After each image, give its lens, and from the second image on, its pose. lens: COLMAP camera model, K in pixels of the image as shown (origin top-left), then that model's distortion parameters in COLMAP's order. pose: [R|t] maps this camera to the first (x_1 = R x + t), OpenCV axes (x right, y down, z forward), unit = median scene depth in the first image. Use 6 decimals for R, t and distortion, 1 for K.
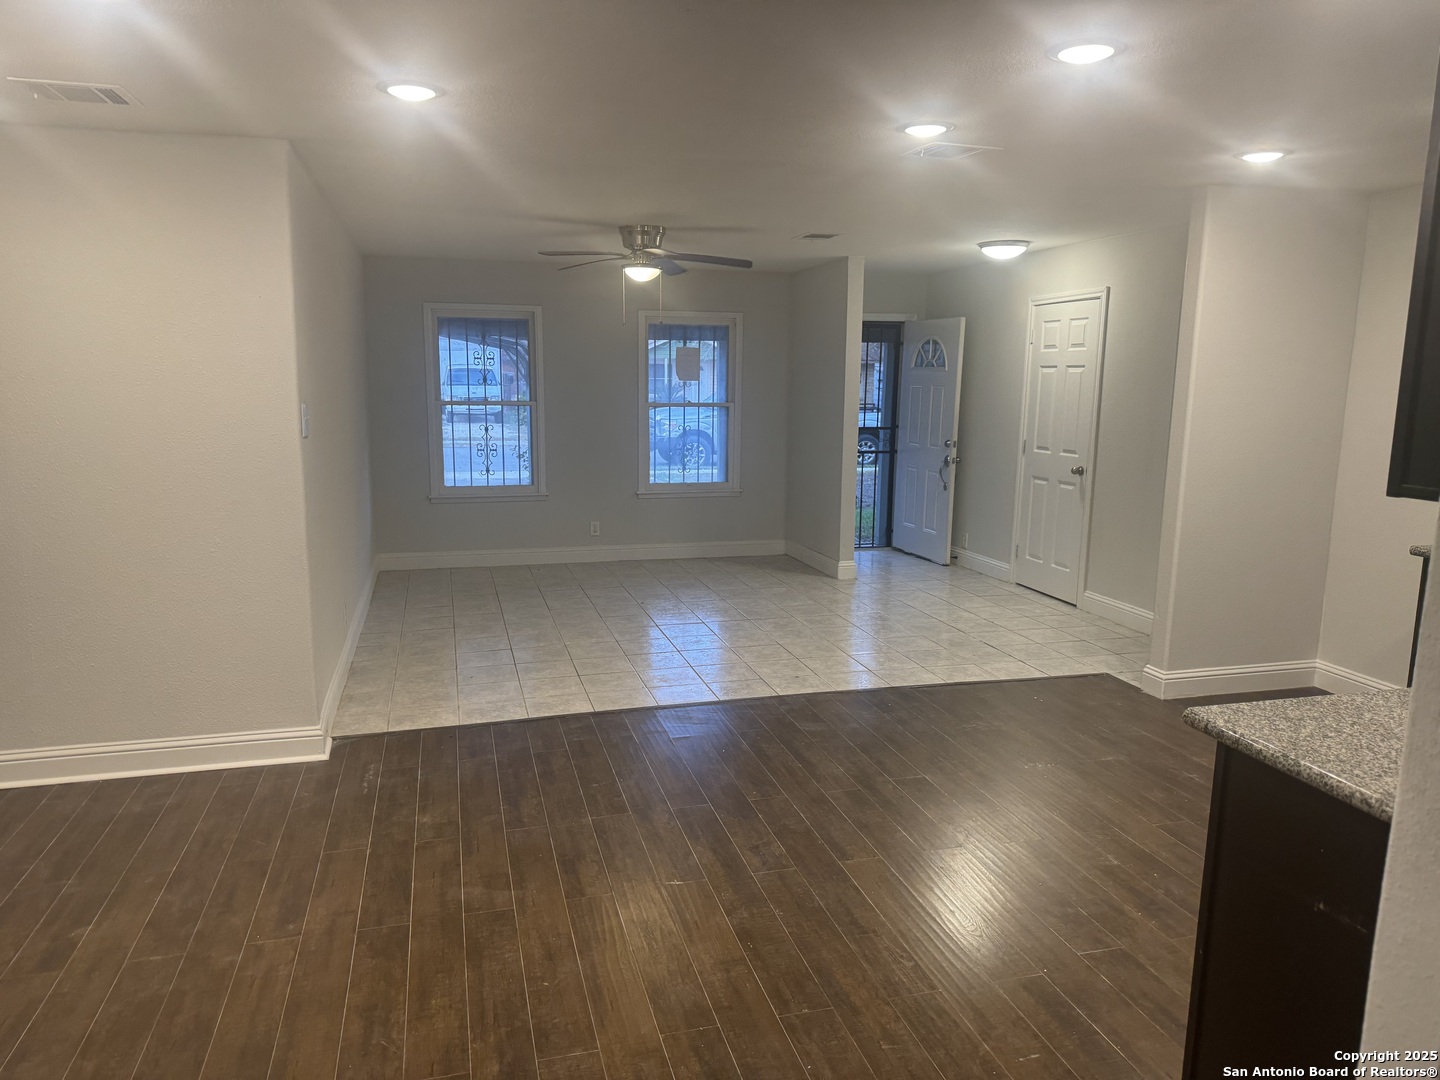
lens RADIAL K [[999.8, 0, 720.0], [0, 999.8, 540.0], [0, 0, 1]] dist [0.102057, -0.122197]
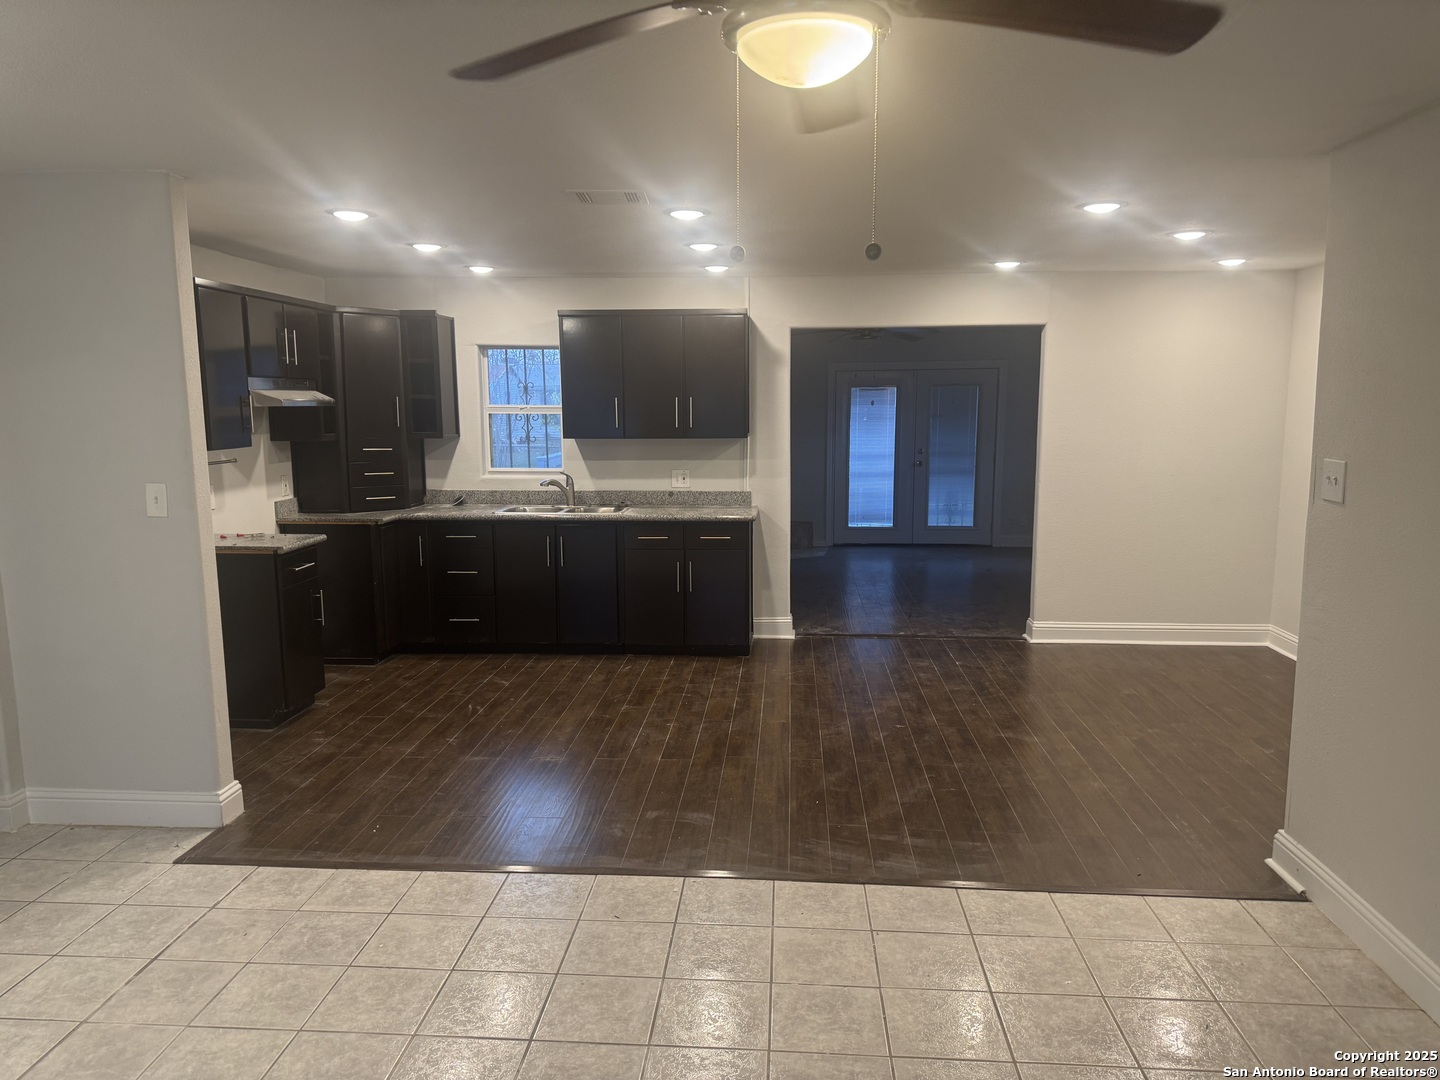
lens RADIAL K [[999.7, 0, 719.4], [0, 999.7, 548.4], [0, 0, 1]] dist [0.075896, -0.082762]
pose [[-0.943371, -0.054357, 0.327257, -0.181172], [0.050687, 0.951284, 0.304120, -0.275575], [-0.327846, 0.303486, -0.894658, 1.565450]]
